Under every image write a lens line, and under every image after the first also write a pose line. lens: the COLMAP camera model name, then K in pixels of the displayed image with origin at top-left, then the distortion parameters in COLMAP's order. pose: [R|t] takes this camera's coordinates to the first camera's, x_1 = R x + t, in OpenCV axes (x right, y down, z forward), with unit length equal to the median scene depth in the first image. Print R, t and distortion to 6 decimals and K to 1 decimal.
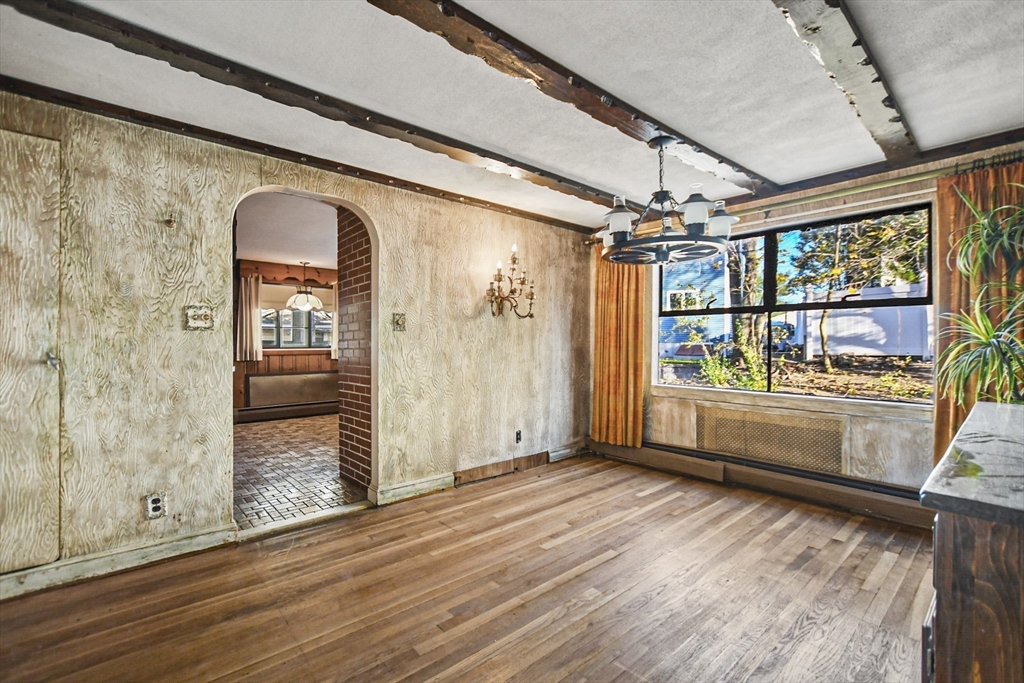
lens RADIAL K [[452.1, 0, 510.2], [0, 452.1, 345.2], [0, 0, 1]] dist [-0.013839, 0.003547]
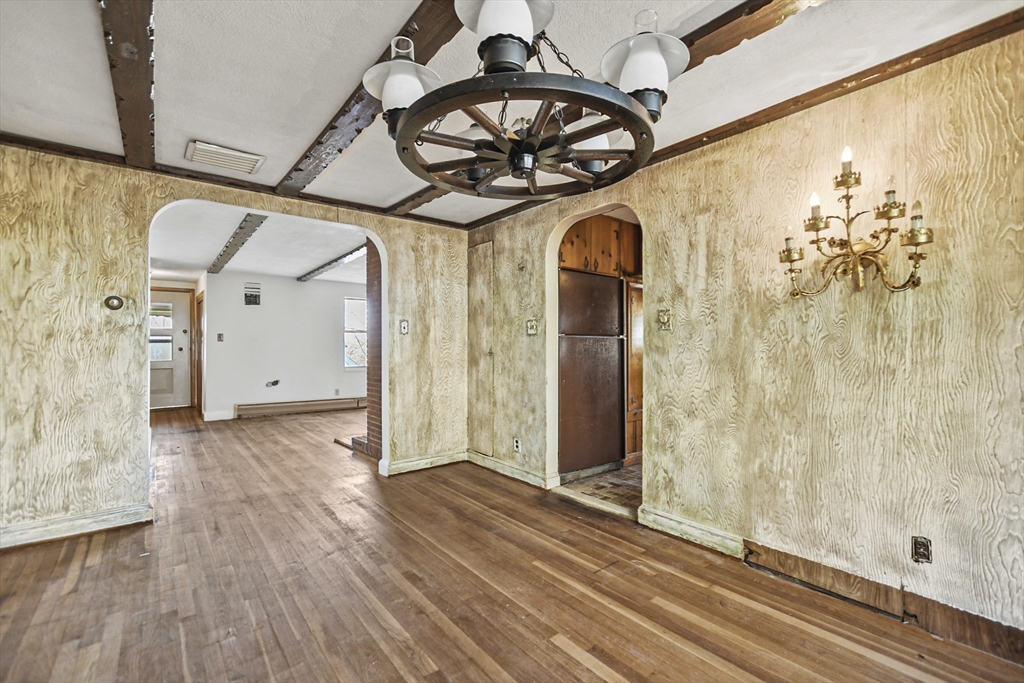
lens RADIAL K [[452.1, 0, 509.6], [0, 452.1, 343.1], [0, 0, 1]] dist [-0.013839, 0.003547]
pose [[-0.051199, -0.004688, -0.998677, 0.572759], [-0.005279, 0.999976, -0.004424, -0.002015], [0.998675, 0.005046, -0.051222, 0.711878]]
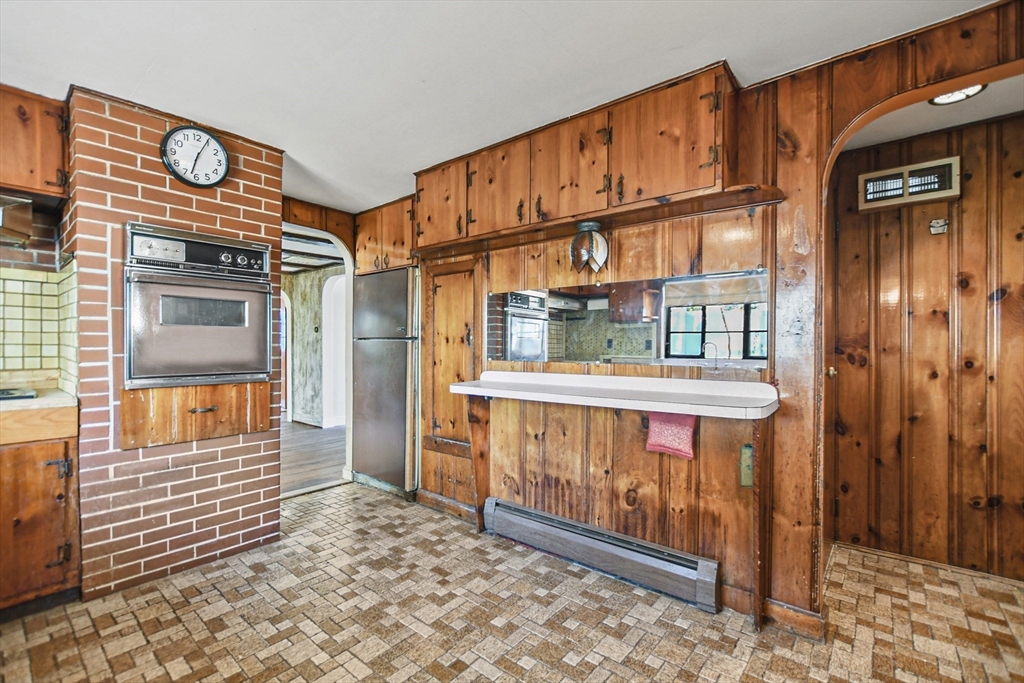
lens RADIAL K [[452.1, 0, 505.7], [0, 452.1, 347.4], [0, 0, 1]] dist [-0.013839, 0.003547]
pose [[-0.987669, 0.002454, -0.156540, -0.695296], [0.000910, 0.999950, 0.009931, -0.015368], [0.156557, 0.009666, -0.987622, 1.959214]]
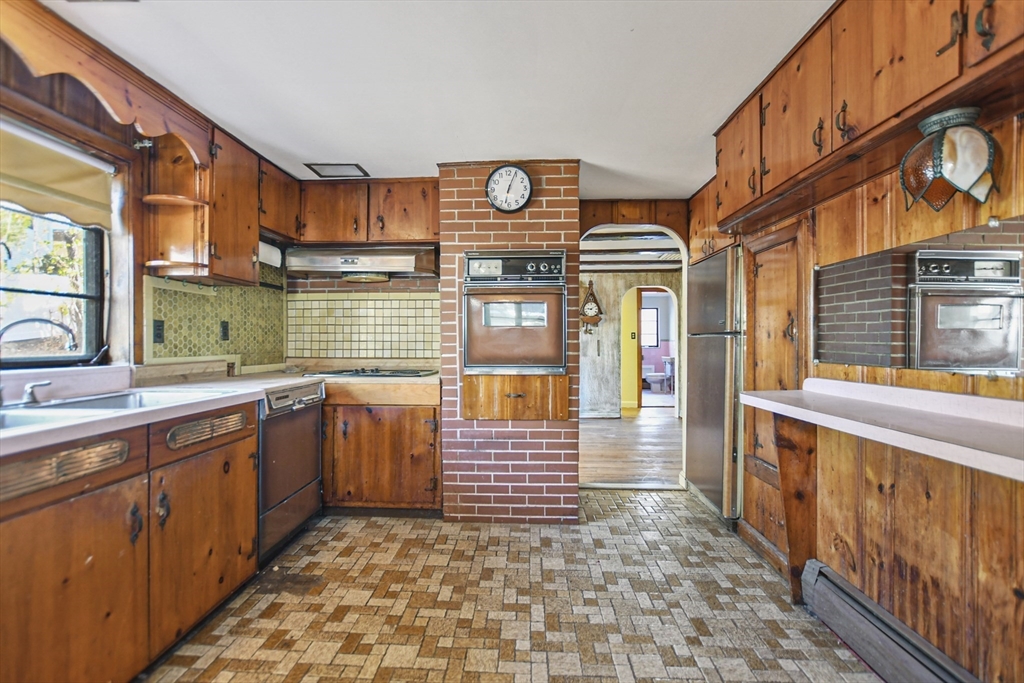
lens RADIAL K [[452.1, 0, 509.1], [0, 452.1, 340.4], [0, 0, 1]] dist [-0.013839, 0.003547]
pose [[-0.718037, 0.006478, 0.695975, -0.919212], [0.006377, 0.999976, -0.002729, -0.012961], [-0.695976, 0.002479, -0.718061, 1.817890]]
